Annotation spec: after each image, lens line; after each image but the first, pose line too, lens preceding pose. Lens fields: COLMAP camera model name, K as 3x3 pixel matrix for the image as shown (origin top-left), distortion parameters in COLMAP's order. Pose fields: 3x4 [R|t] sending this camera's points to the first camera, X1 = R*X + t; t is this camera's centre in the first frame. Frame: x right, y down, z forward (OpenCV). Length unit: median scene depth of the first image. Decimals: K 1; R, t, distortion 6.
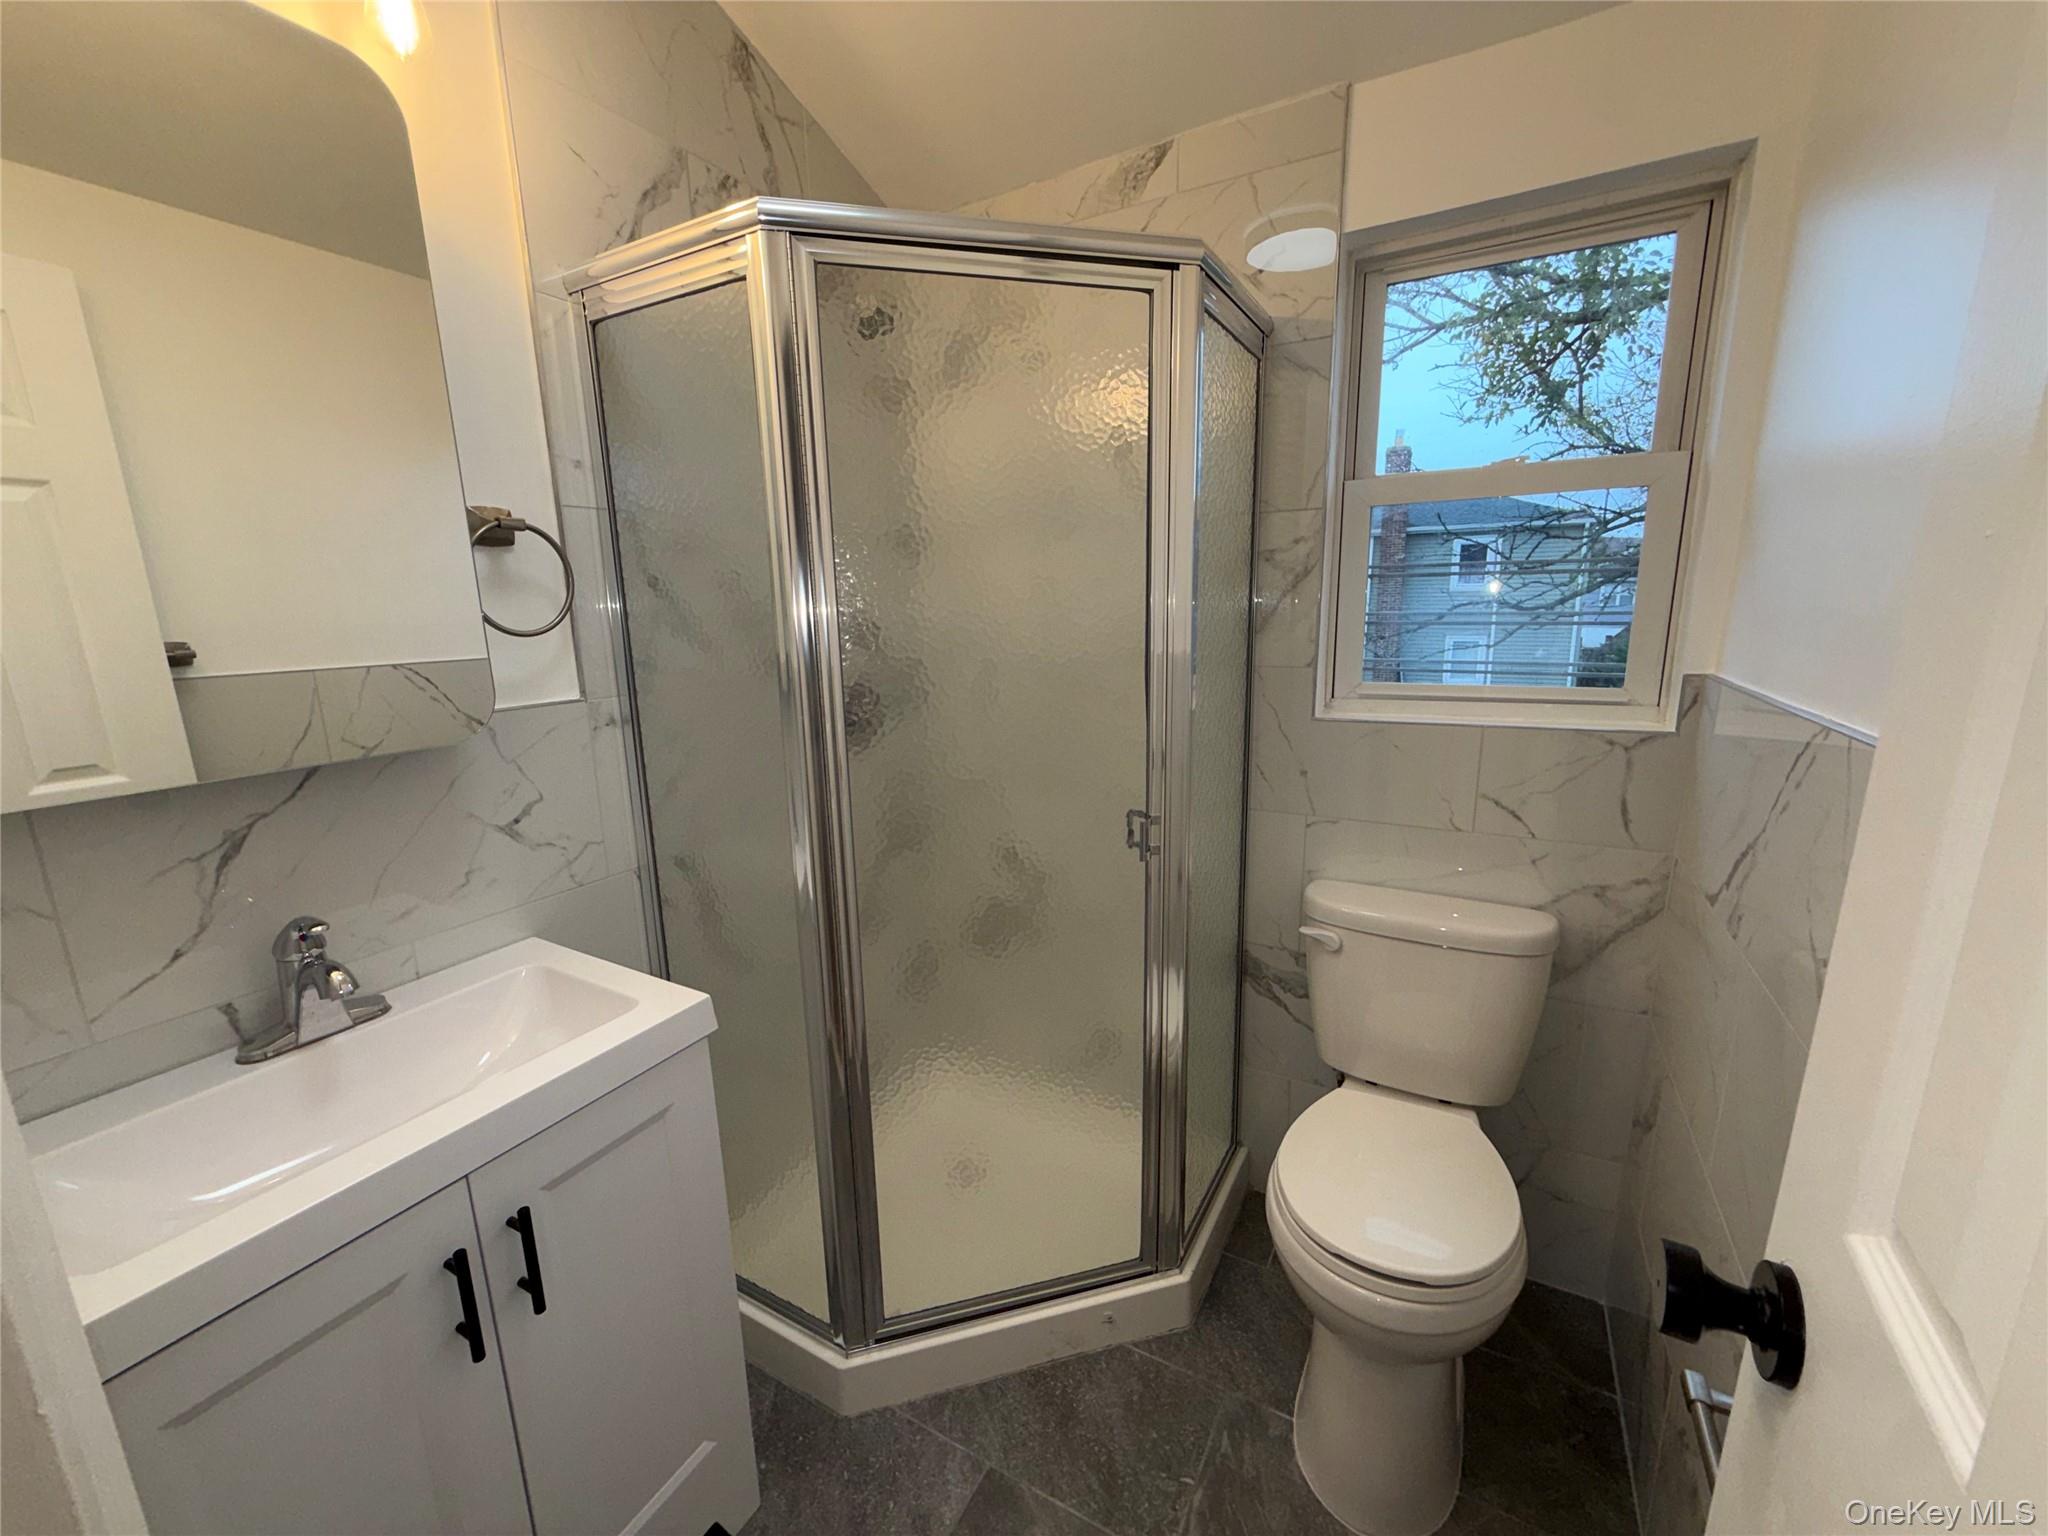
lens RADIAL K [[815.2, 0, 1018.3], [0, 815.2, 769.3], [0, 0, 1]] dist [-0.000222, 0.000043]
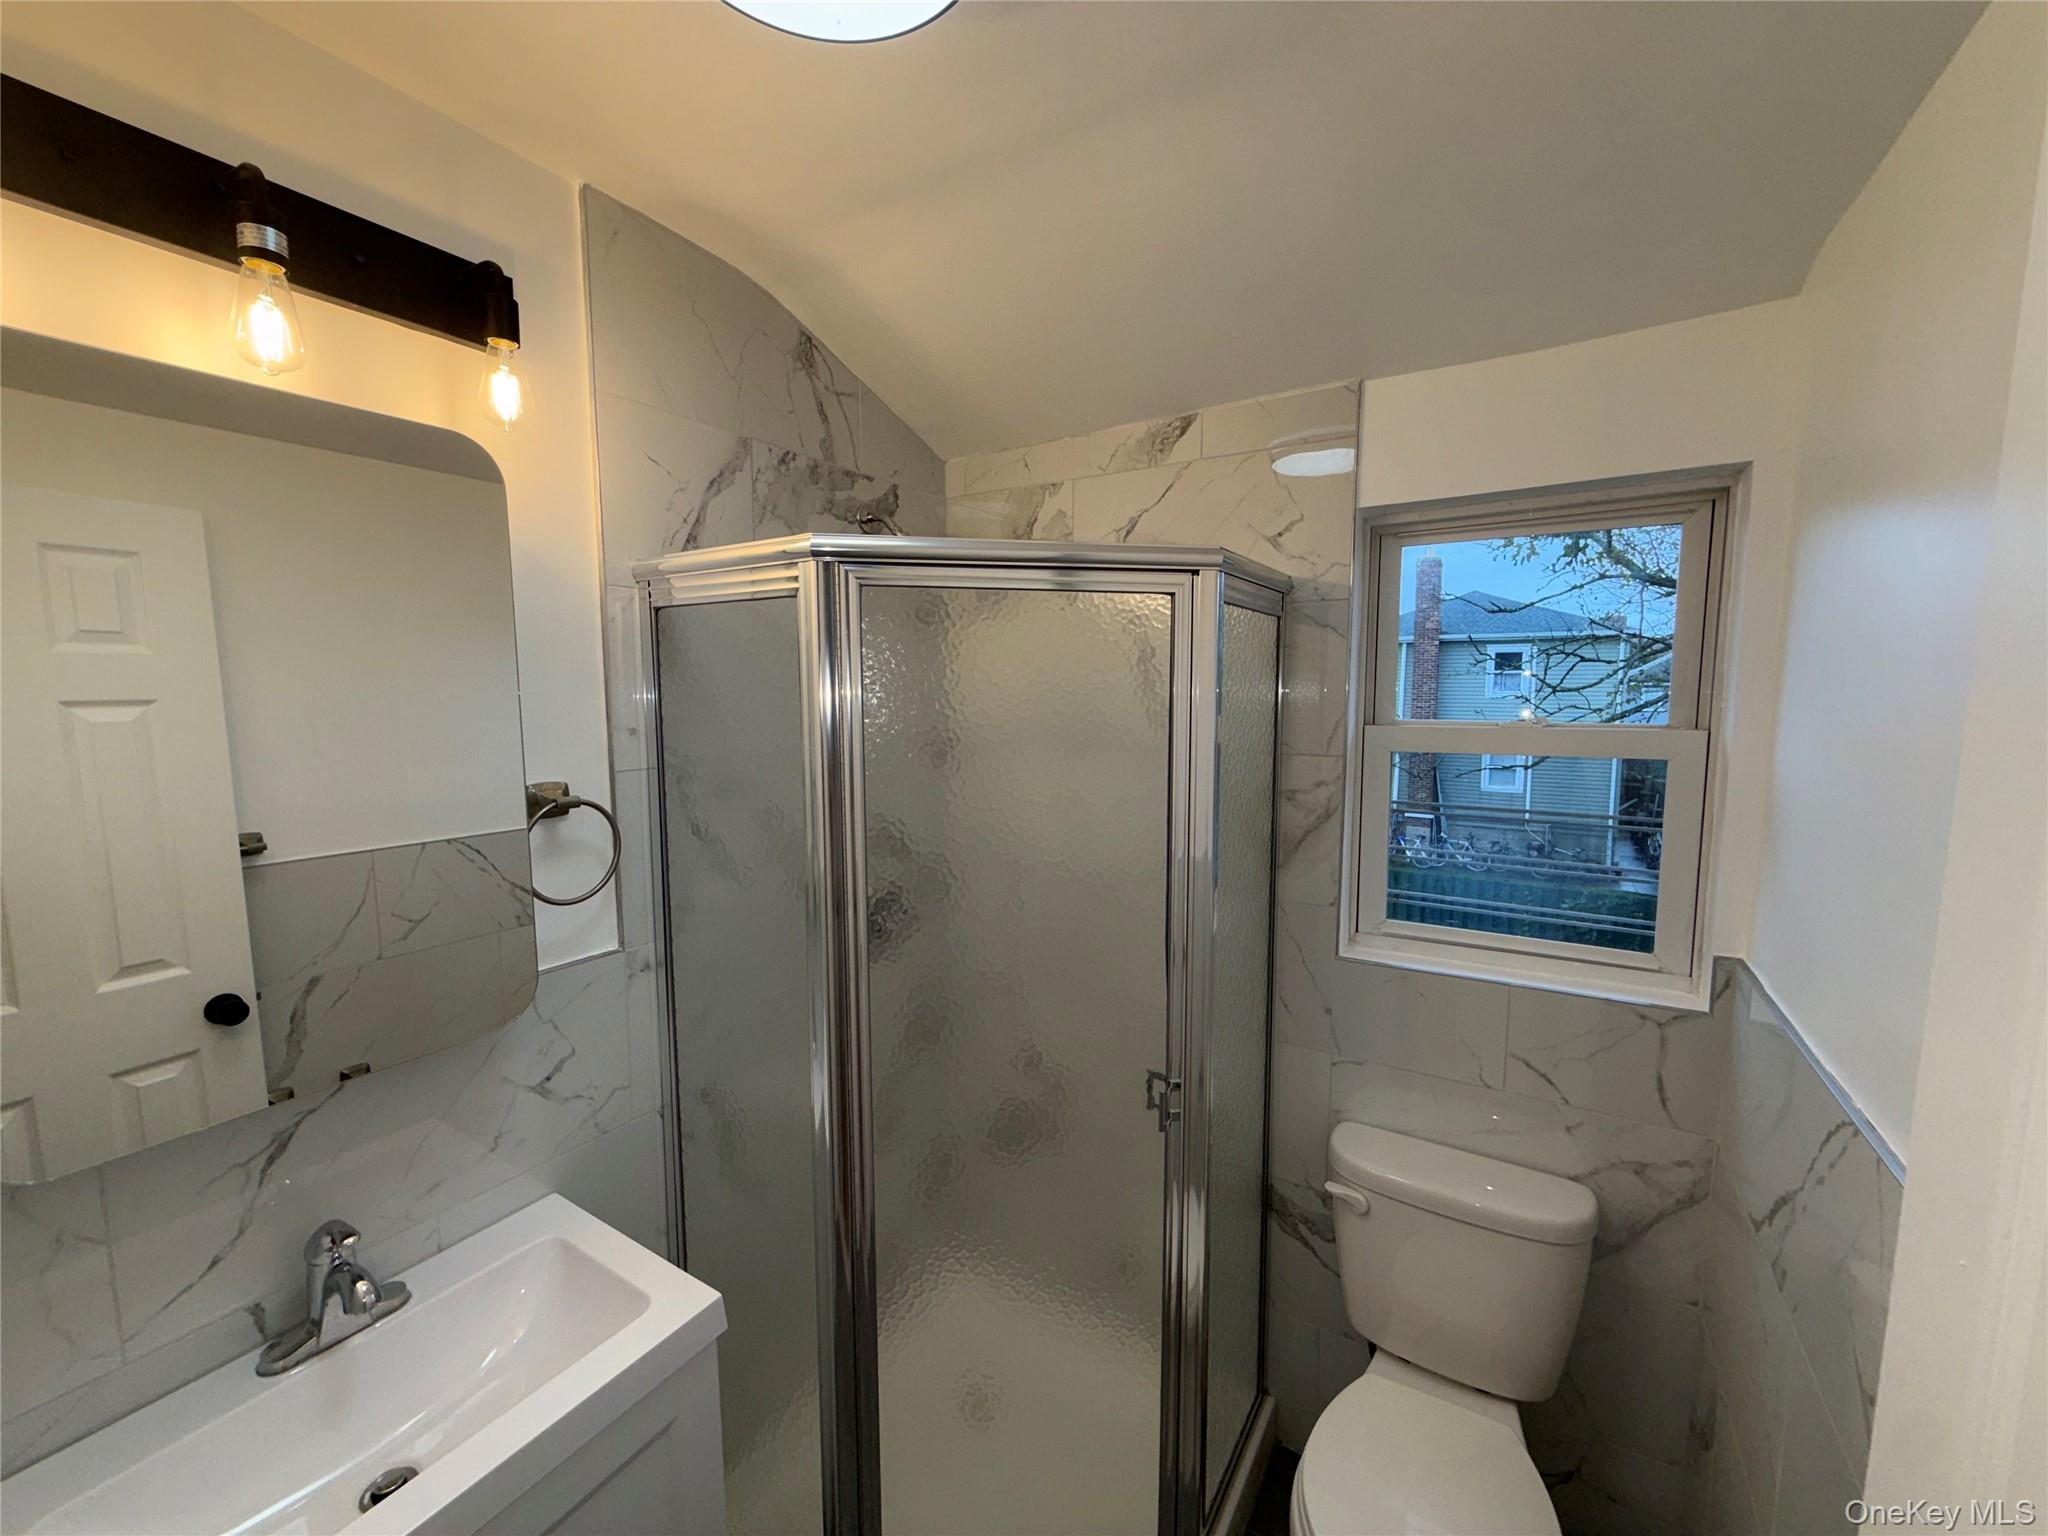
lens RADIAL K [[815.2, 0, 1018.3], [0, 815.2, 769.3], [0, 0, 1]] dist [-0.000222, 0.000043]
pose [[0.998987, 0.022587, -0.038917, 0.006379], [-0.026519, 0.994255, -0.103697, -0.206120], [0.036352, 0.104624, 0.993847, -0.035108]]
